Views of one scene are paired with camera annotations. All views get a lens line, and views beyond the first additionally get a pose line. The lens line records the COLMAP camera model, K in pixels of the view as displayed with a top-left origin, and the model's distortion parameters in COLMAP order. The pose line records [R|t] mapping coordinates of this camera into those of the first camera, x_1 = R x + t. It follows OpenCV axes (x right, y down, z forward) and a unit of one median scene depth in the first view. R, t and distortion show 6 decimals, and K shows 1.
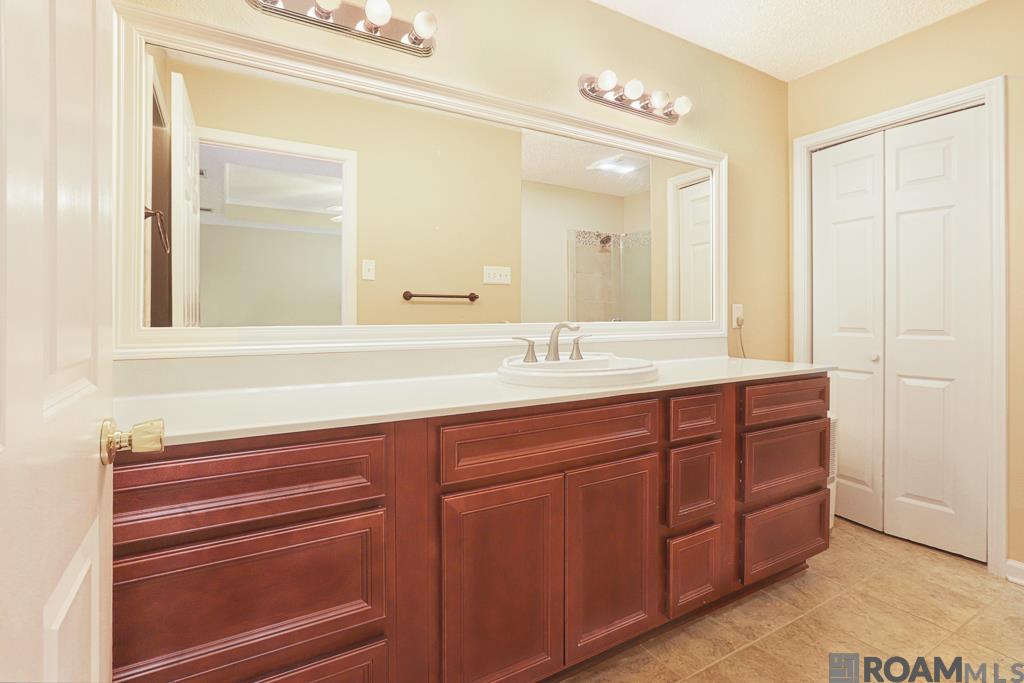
lens RADIAL K [[513.4, 0, 512.0], [0, 513.4, 341.5], [0, 0, 1]] dist [-0.001036, 0.000087]
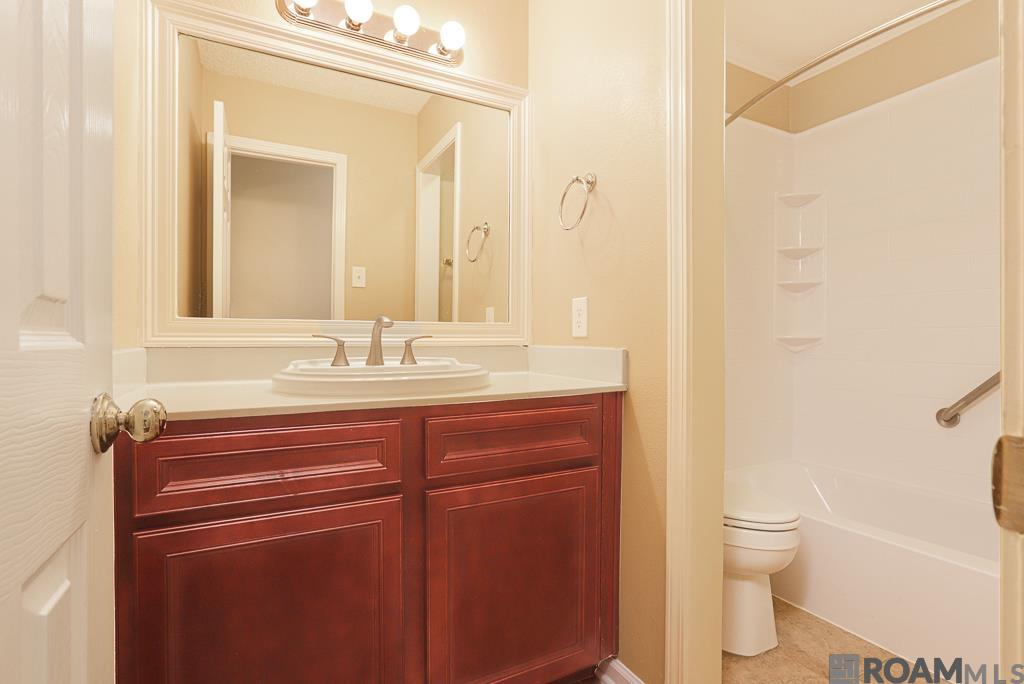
lens RADIAL K [[489.9, 0, 509.0], [0, 489.9, 345.3], [0, 0, 1]] dist [-0.020963, 0.001092]
pose [[0.998012, 0.031324, -0.054689, 0.333809], [-0.030790, 0.999470, 0.010578, -0.011268], [0.054992, -0.008873, 0.998447, 0.201880]]
